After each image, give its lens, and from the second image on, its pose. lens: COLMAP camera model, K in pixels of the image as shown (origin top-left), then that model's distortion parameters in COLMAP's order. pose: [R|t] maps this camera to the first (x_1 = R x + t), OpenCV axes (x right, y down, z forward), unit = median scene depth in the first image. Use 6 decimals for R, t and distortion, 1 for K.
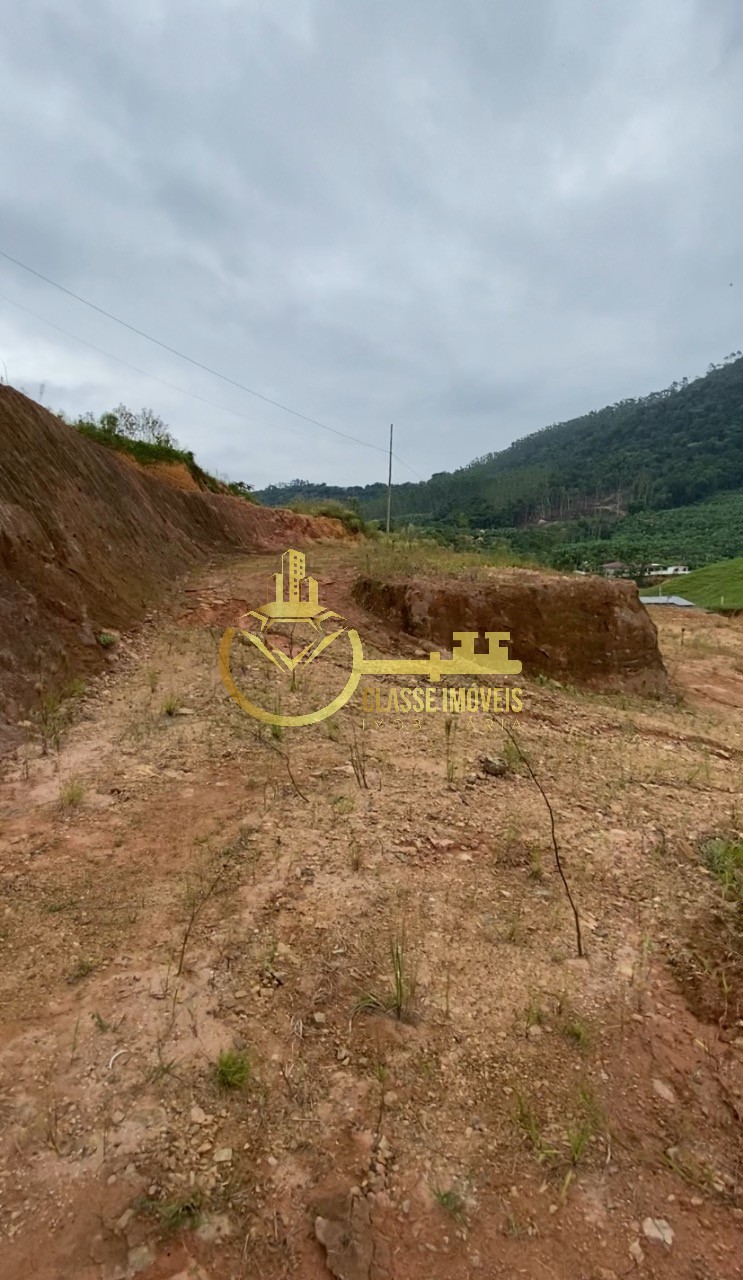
lens RADIAL K [[609.6, 0, 370.9], [0, 609.6, 627.3], [0, 0, 1]] dist [0.010244, -0.000873]
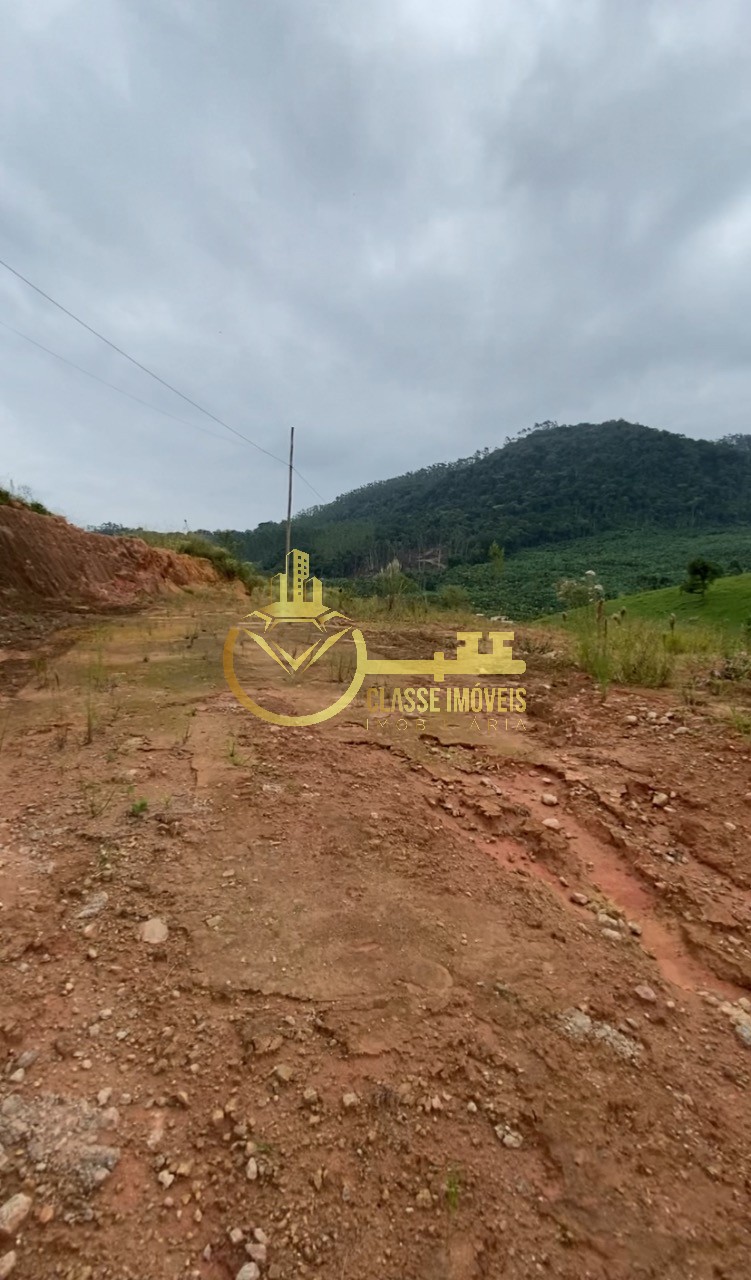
lens RADIAL K [[612.4, 0, 365.2], [0, 612.4, 622.7], [0, 0, 1]] dist [0.032277, -0.000372]
pose [[0.962918, -0.003817, 0.269766, -0.079161], [0.027549, 0.996064, -0.084243, -0.044964], [-0.268382, 0.088551, 0.959234, 0.320005]]
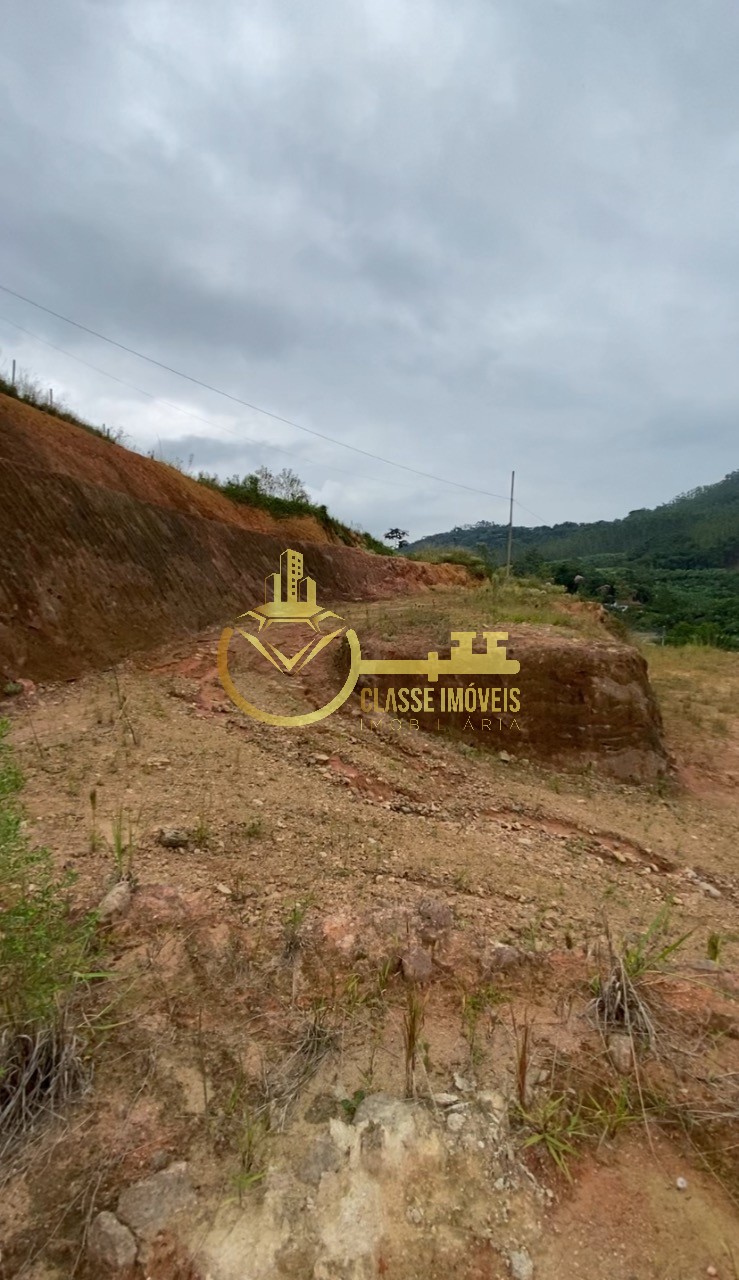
lens RADIAL K [[599.3, 0, 360.3], [0, 599.3, 638.5], [0, 0, 1]] dist [0.036450, -0.047200]
pose [[0.949376, 0.036579, -0.312005, 0.115615], [-0.050632, 0.998030, -0.037057, -0.013173], [0.310035, 0.050979, 0.949358, 0.012268]]
